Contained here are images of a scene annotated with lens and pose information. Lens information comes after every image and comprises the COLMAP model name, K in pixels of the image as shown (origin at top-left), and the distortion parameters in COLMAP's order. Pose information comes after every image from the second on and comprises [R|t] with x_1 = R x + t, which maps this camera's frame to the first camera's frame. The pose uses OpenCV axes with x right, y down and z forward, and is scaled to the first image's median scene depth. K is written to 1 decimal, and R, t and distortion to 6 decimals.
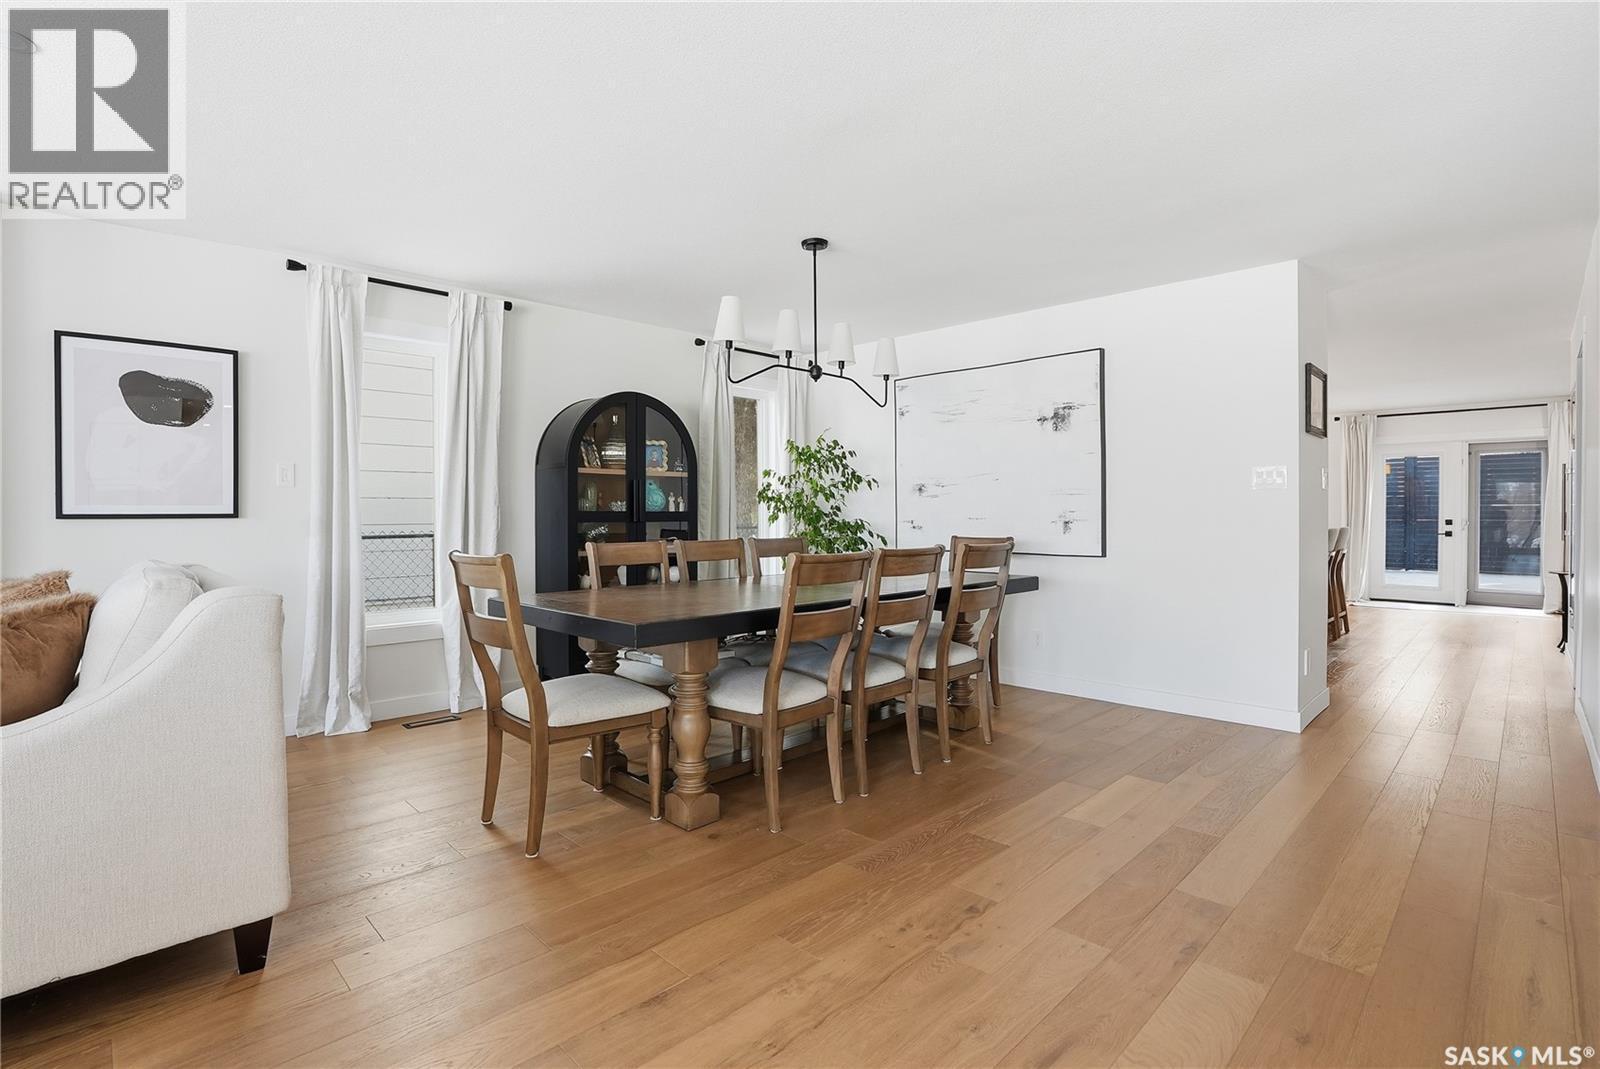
lens RADIAL K [[753.7, 0, 793.9], [0, 753.7, 534.8], [0, 0, 1]] dist [-0.072391, 0.025236]
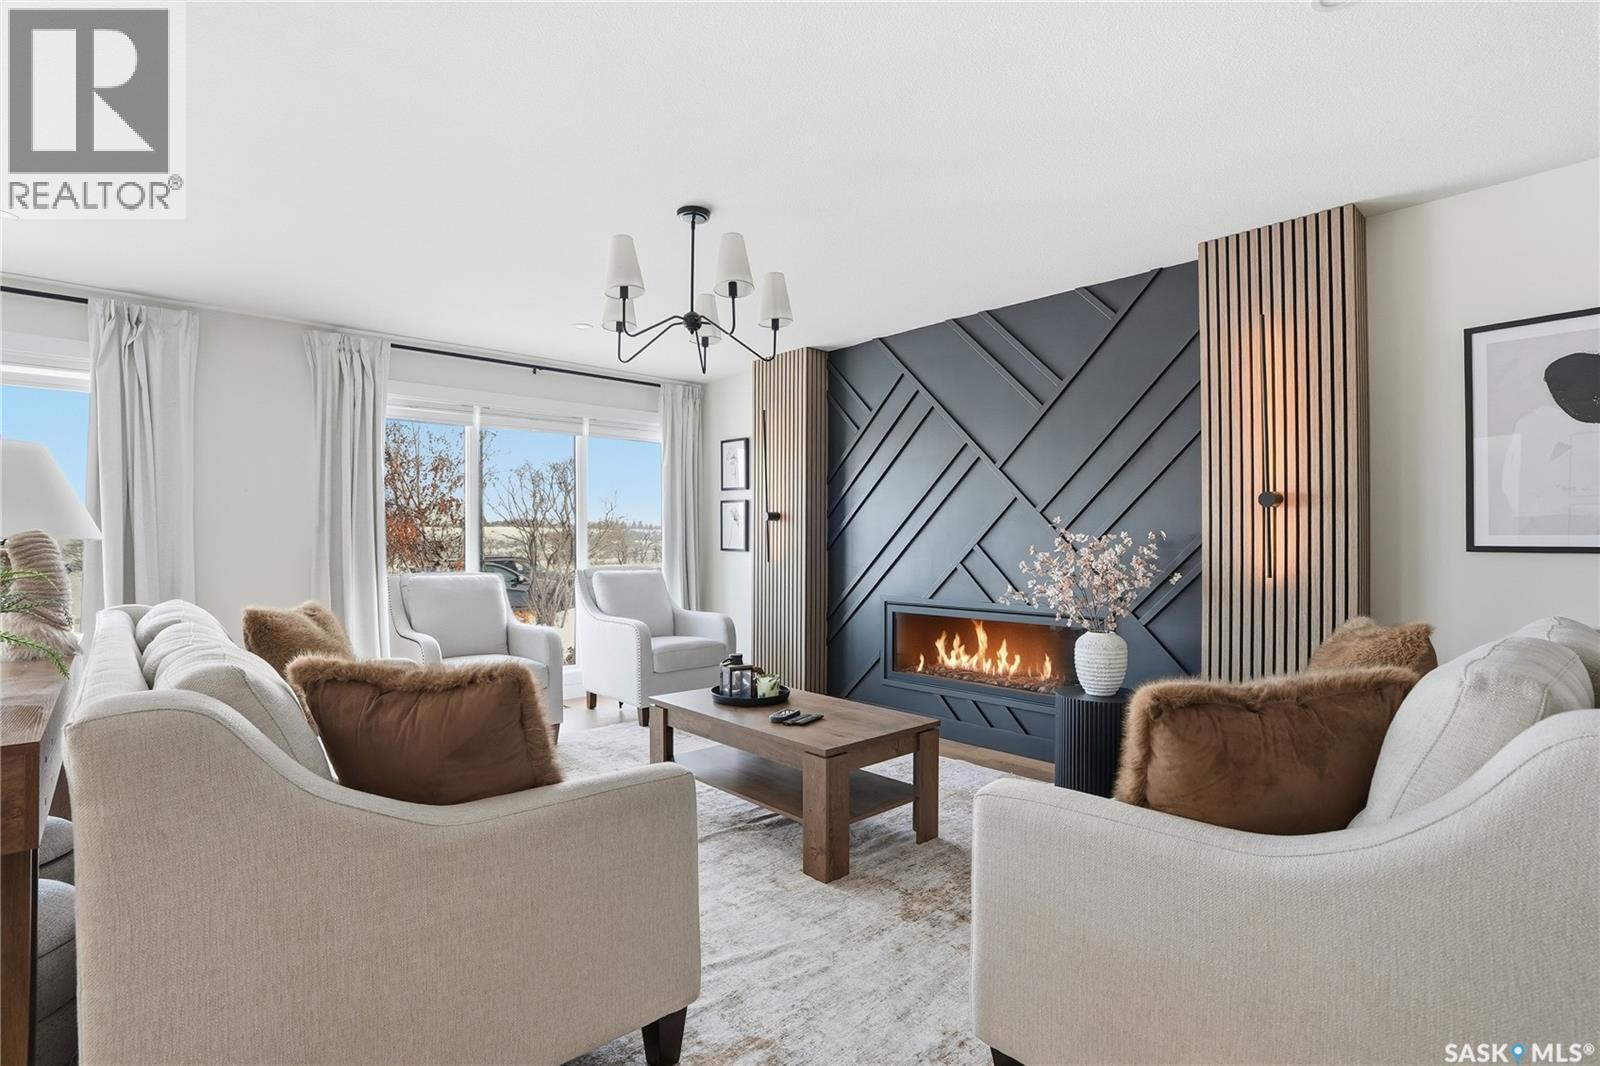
lens RADIAL K [[753.7, 0, 793.9], [0, 753.7, 533.3], [0, 0, 1]] dist [-0.072391, 0.025236]
pose [[-0.052933, -0.006933, -0.998574, -0.247510], [-0.022359, 0.999733, -0.005756, -0.037345], [0.998348, 0.022022, -0.053074, 0.451860]]
